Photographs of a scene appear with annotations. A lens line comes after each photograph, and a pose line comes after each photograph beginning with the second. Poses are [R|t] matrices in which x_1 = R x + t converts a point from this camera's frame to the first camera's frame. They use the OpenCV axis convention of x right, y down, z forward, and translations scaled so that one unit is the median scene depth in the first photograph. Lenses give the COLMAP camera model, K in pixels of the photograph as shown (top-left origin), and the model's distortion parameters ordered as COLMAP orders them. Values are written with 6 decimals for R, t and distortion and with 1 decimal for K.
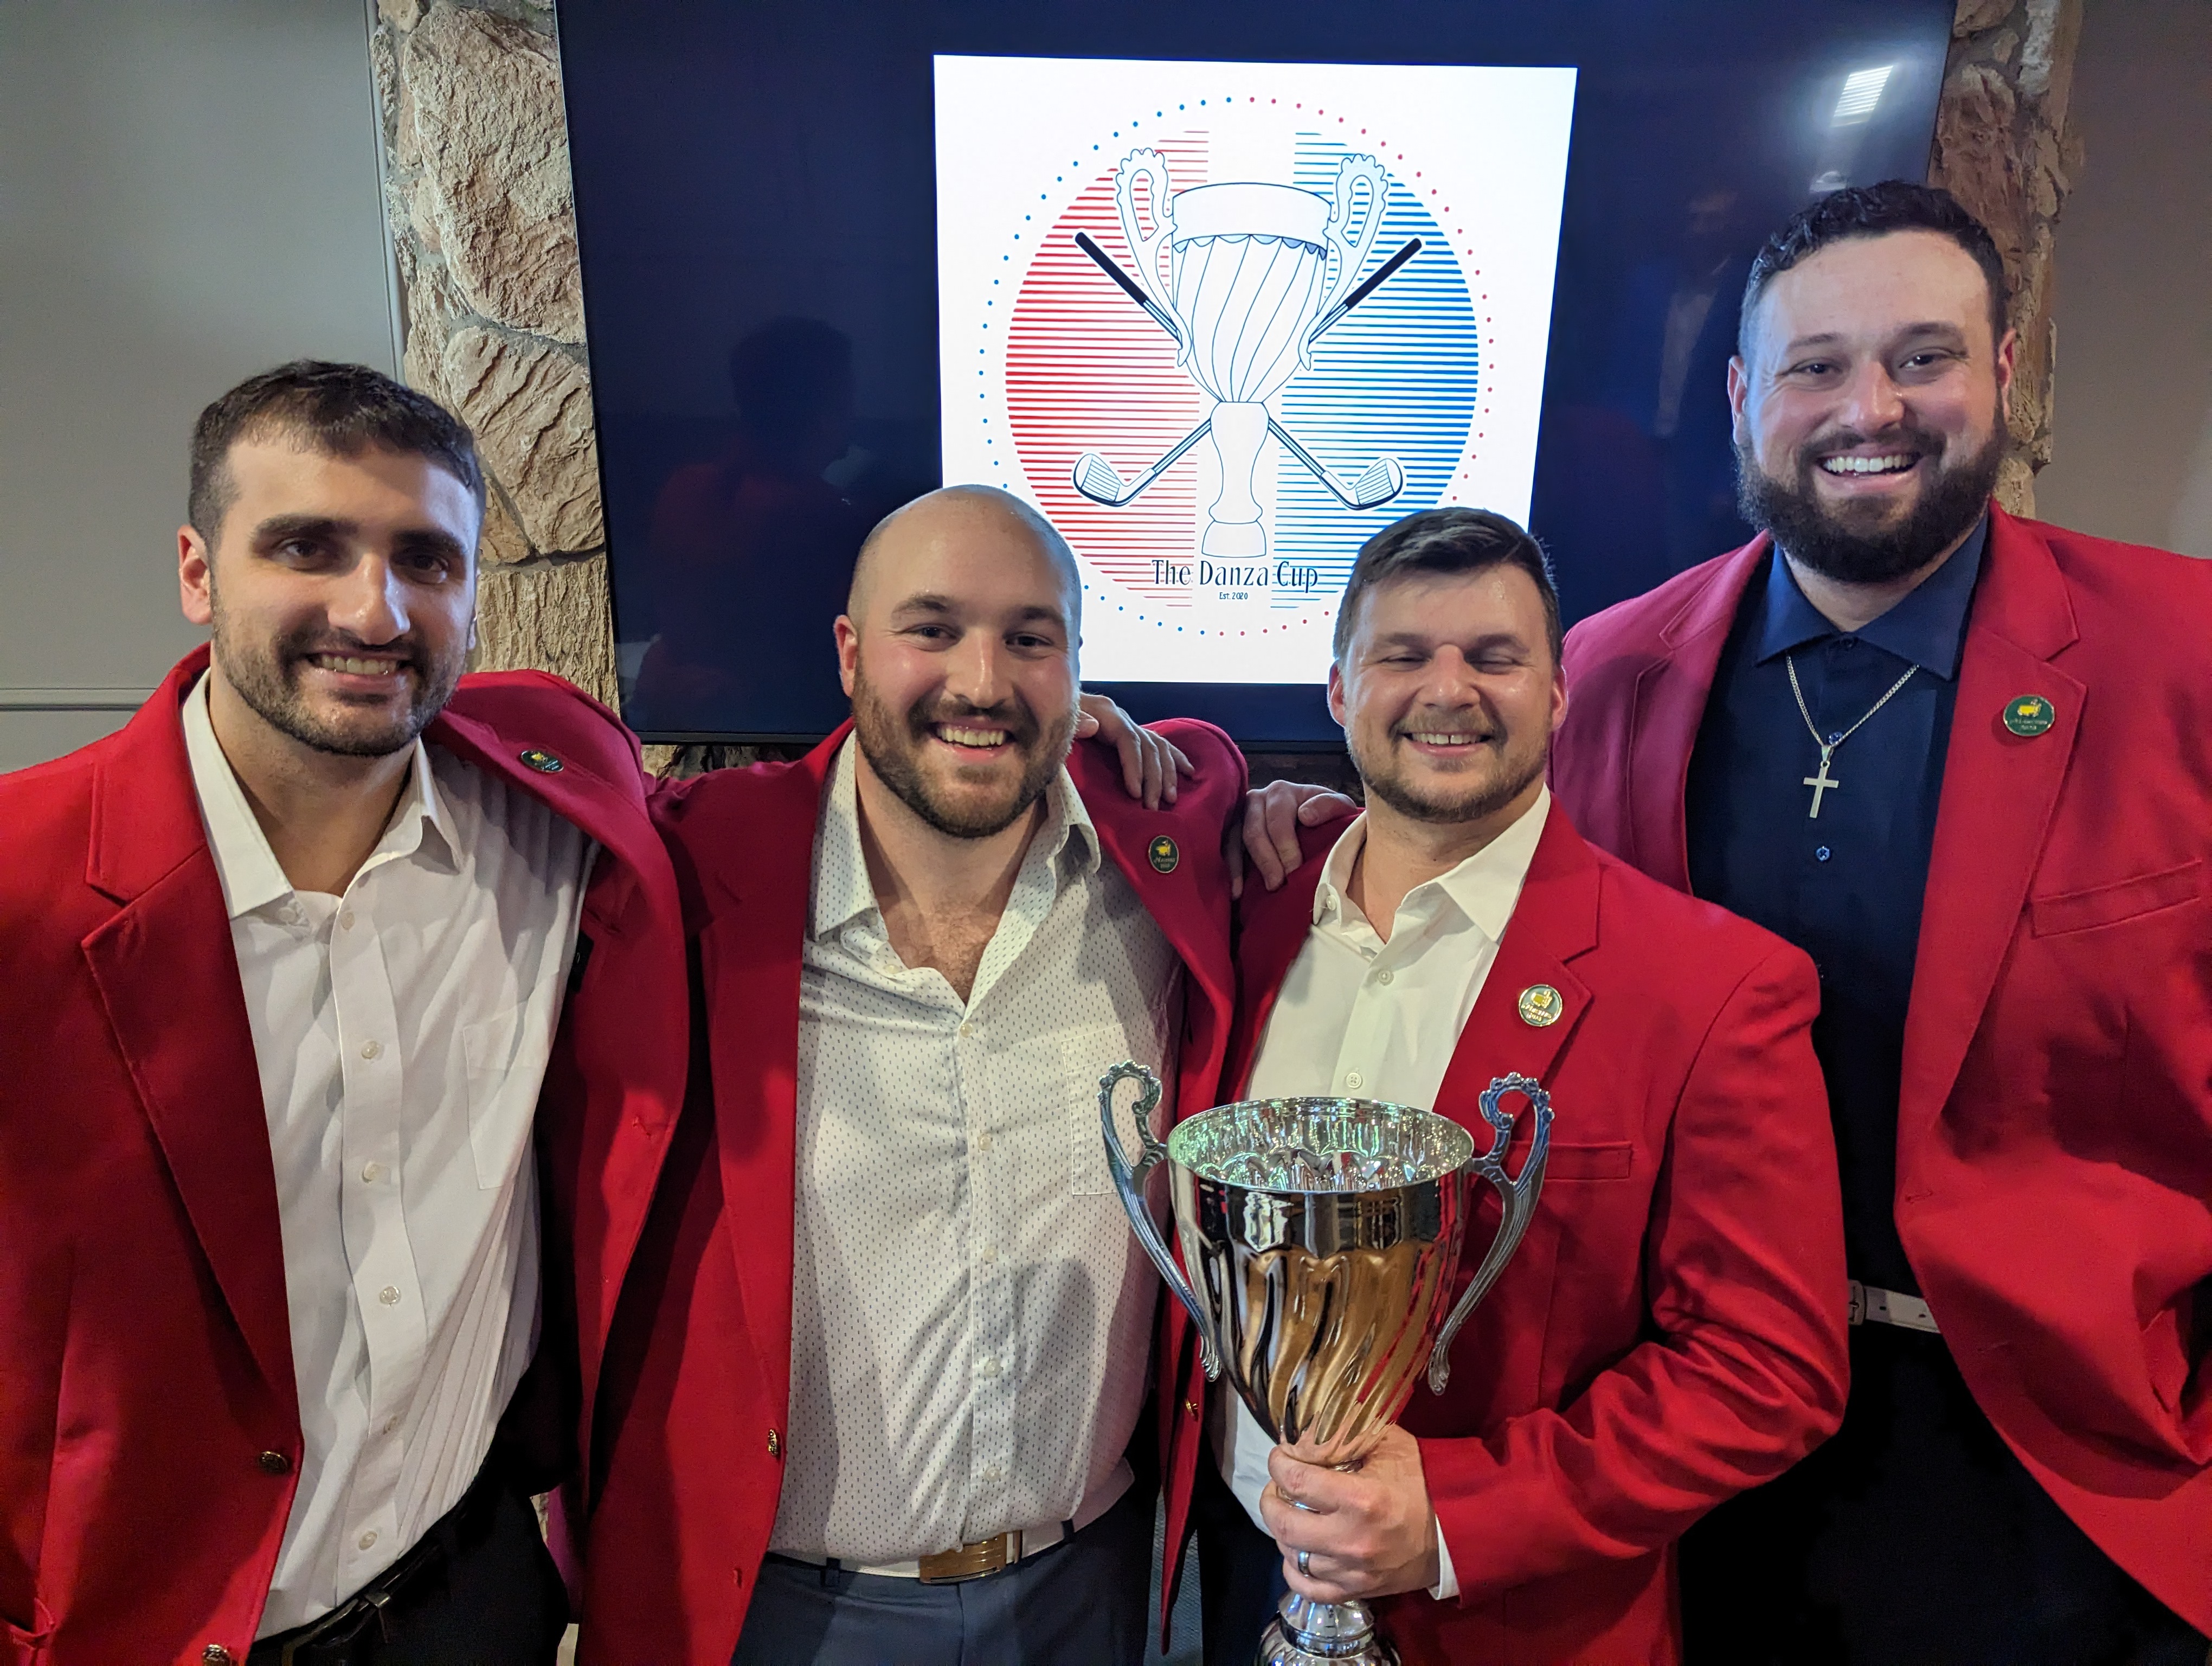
lens RADIAL K [[1546.0, 0, 1115.4], [0, 1546.0, 821.6], [0, 0, 1]] dist [0.064461, -0.055386]
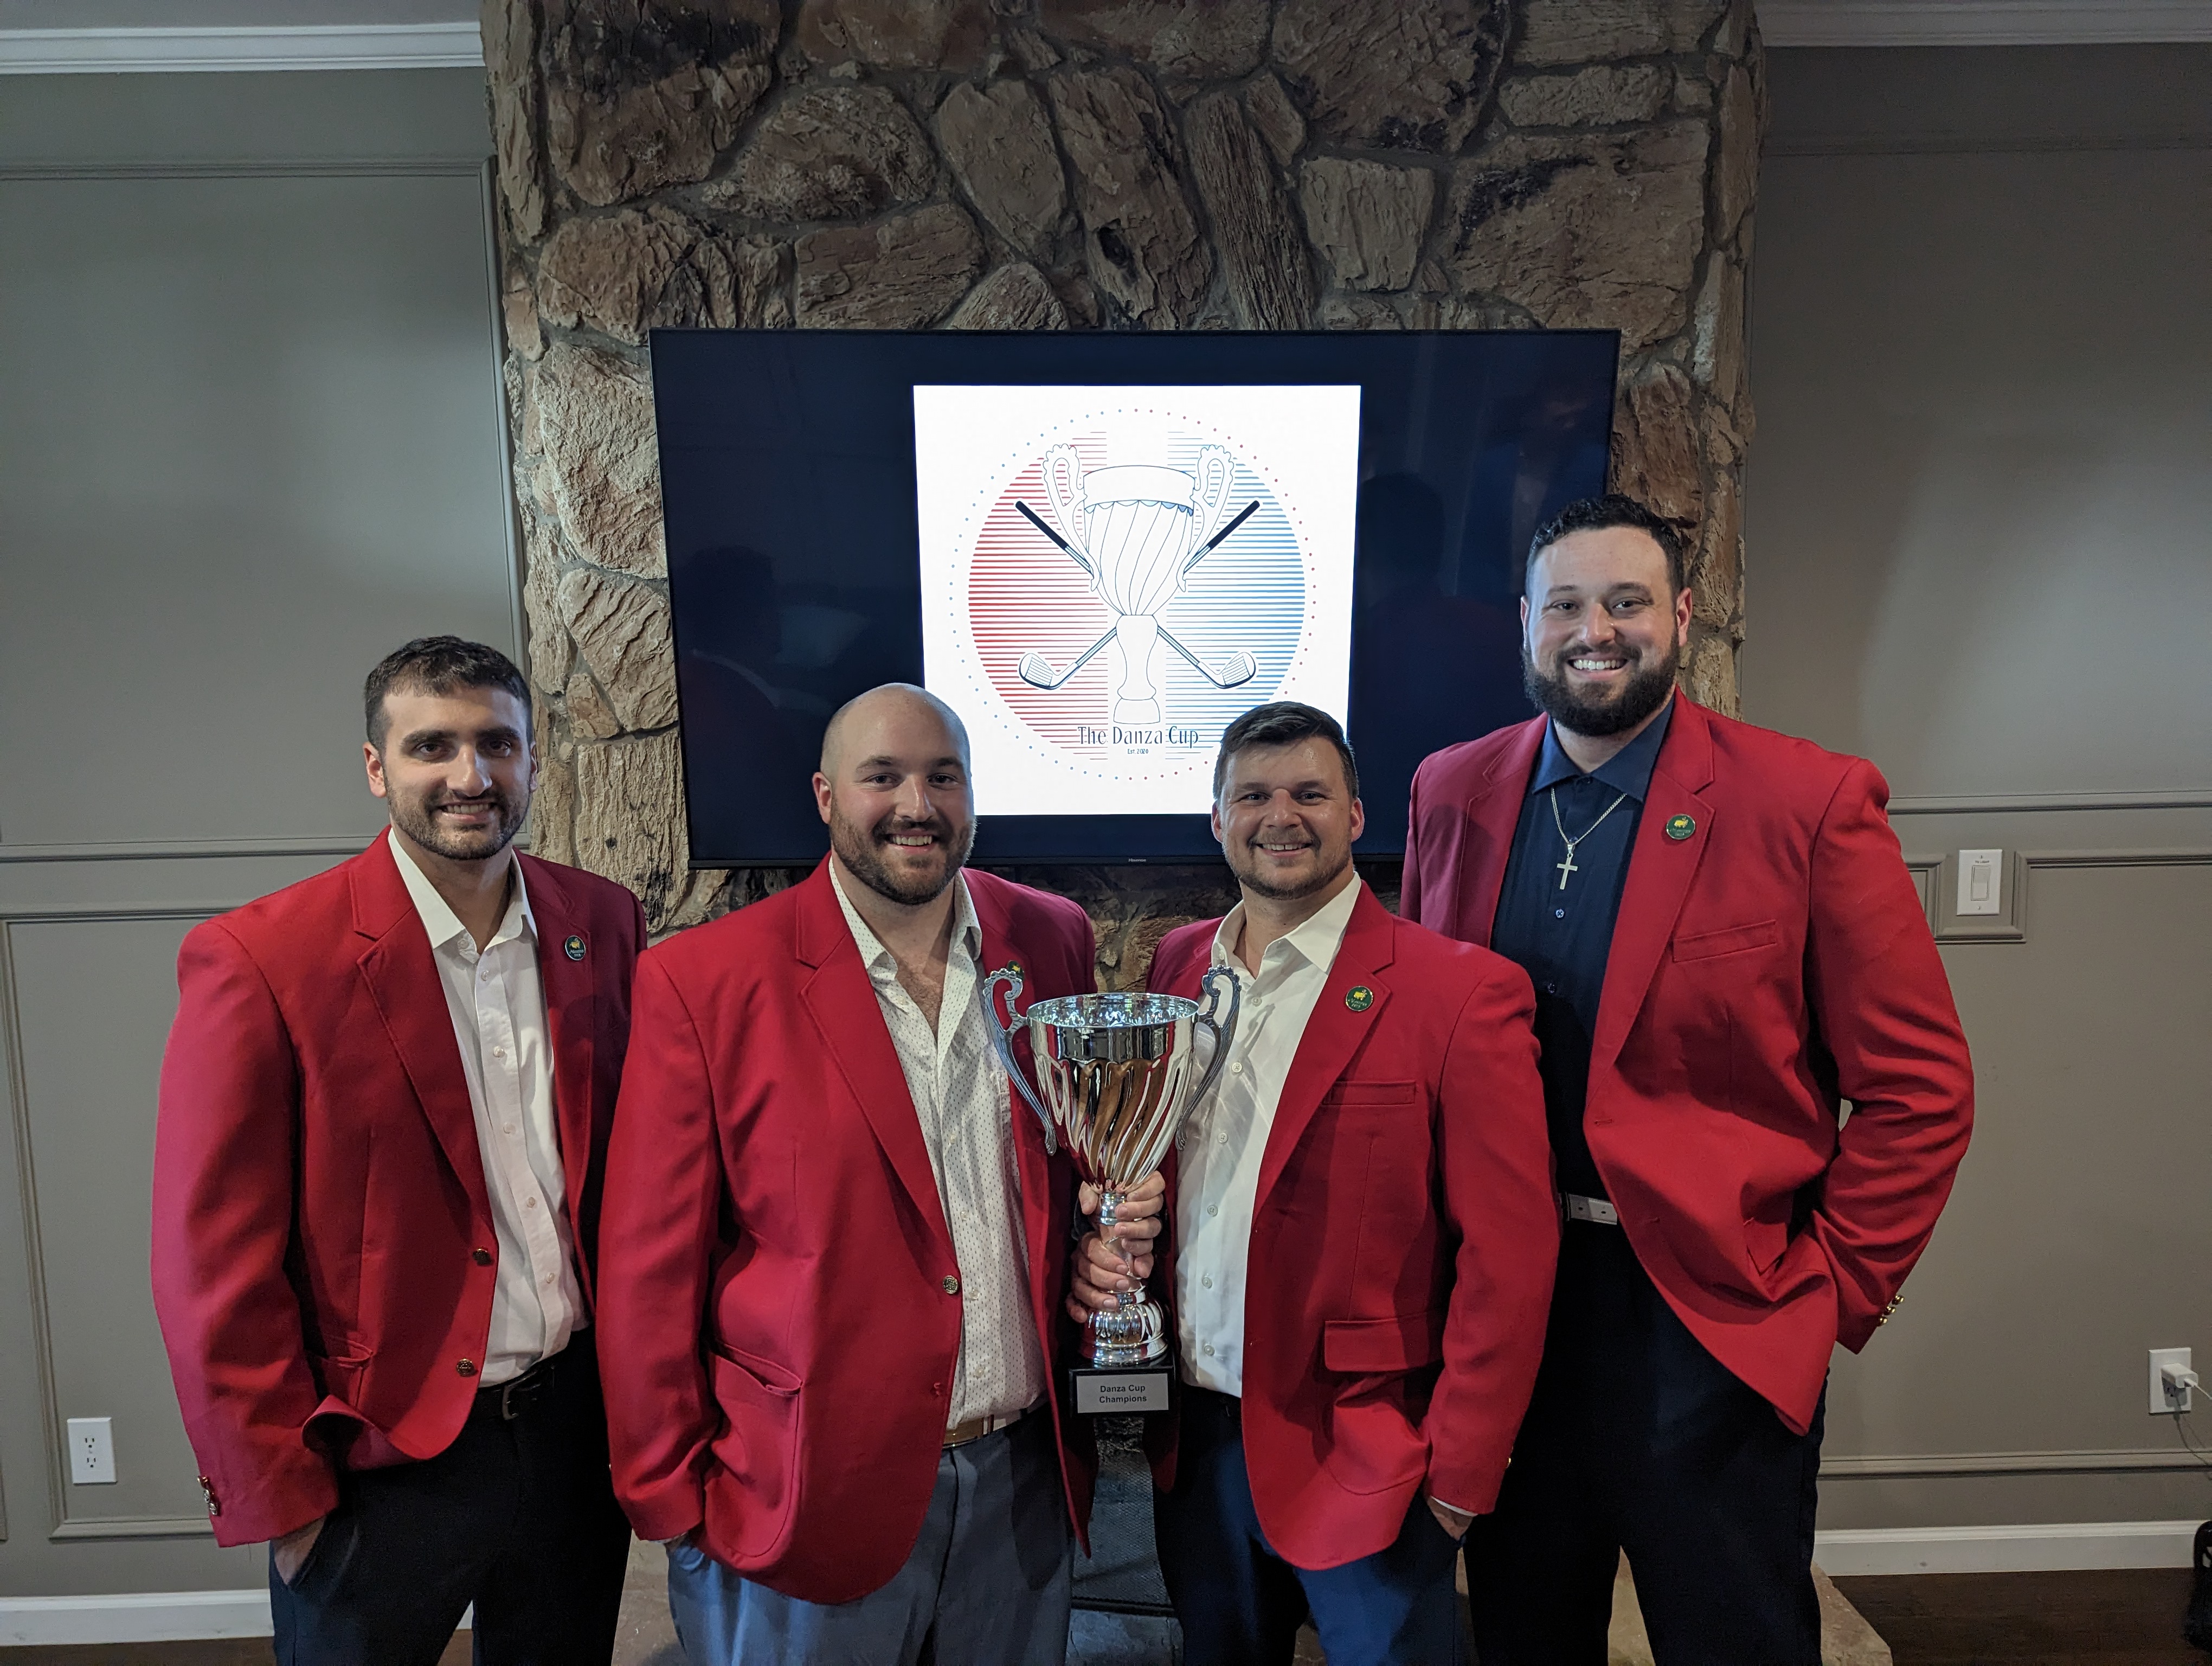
lens RADIAL K [[1546.0, 0, 1117.2], [0, 1546.0, 854.9], [0, 0, 1]] dist [0.064461, -0.055386]
pose [[0.999705, -0.022649, 0.008827, 0.045686], [0.023188, 0.997502, -0.066729, 0.038472], [-0.007293, 0.066913, 0.997732, -0.376080]]
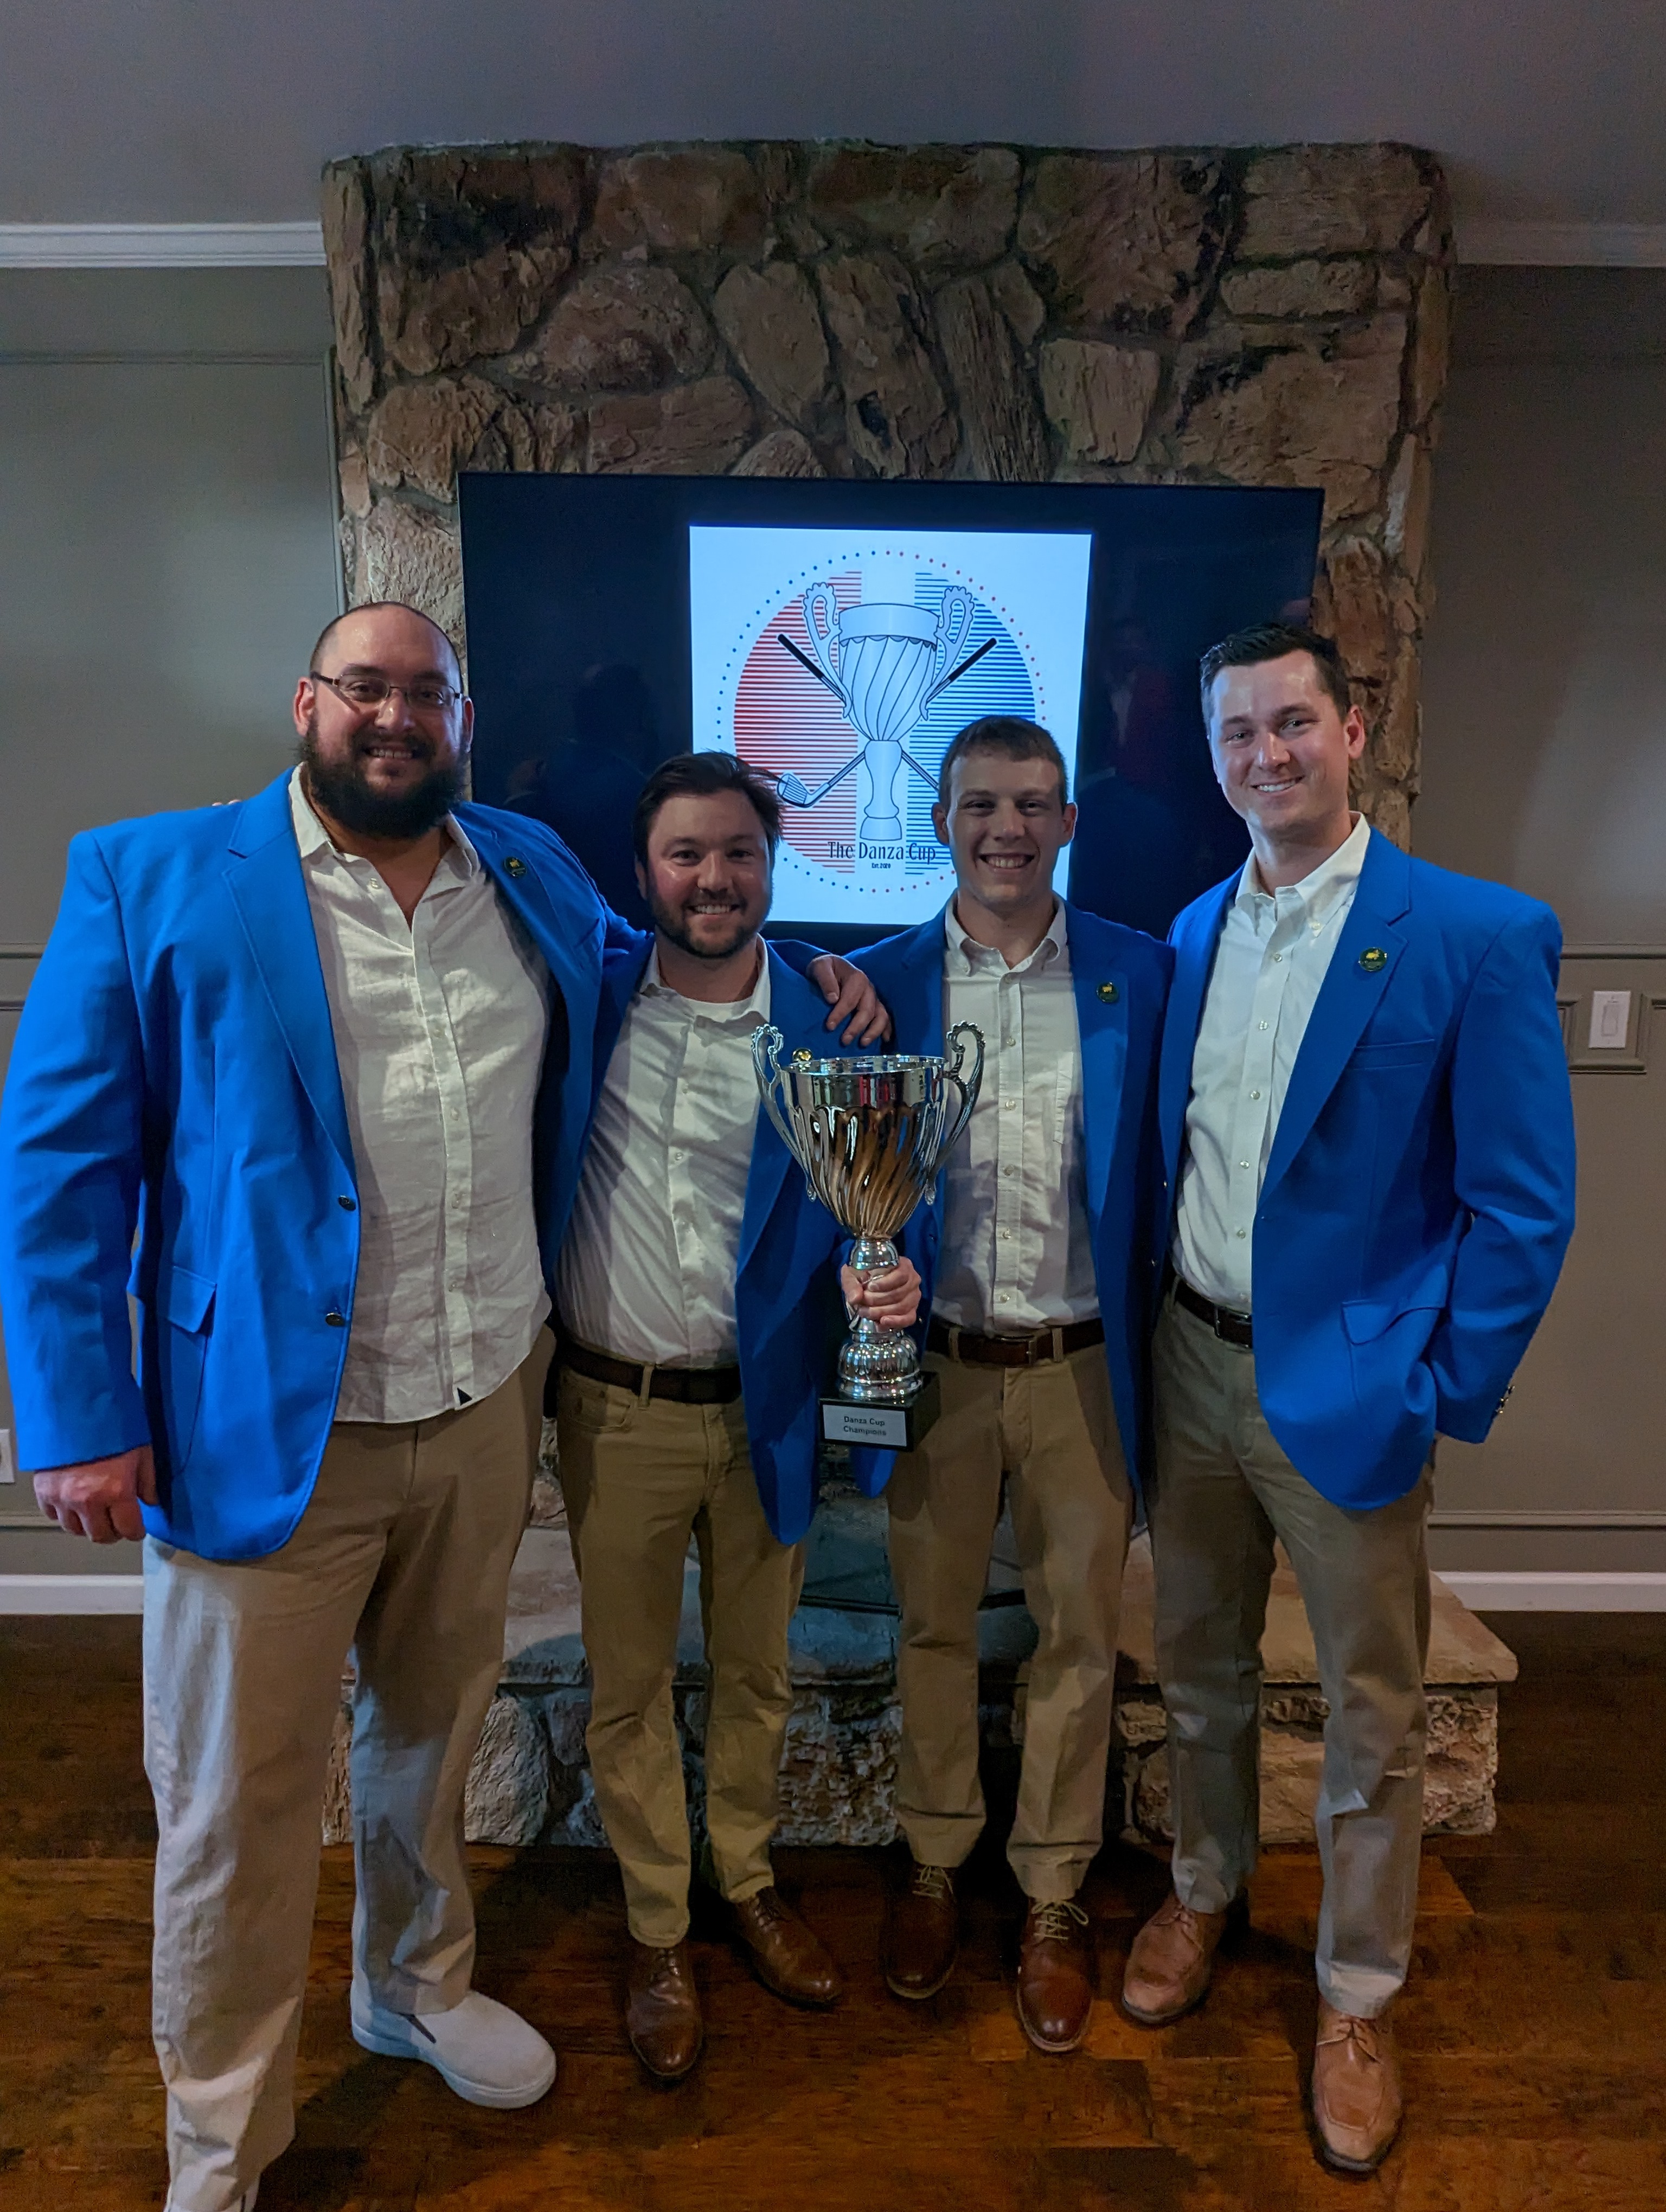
lens RADIAL K [[1227.3, 0, 825.6], [0, 1227.3, 1118.1], [0, 0, 1]] dist [0.009446, -0.006619]
pose [[0.999904, 0.003033, -0.013492, 0.040192], [-0.003446, 0.999523, -0.030686, 0.148602], [0.013393, 0.030730, 0.999438, -0.228732]]
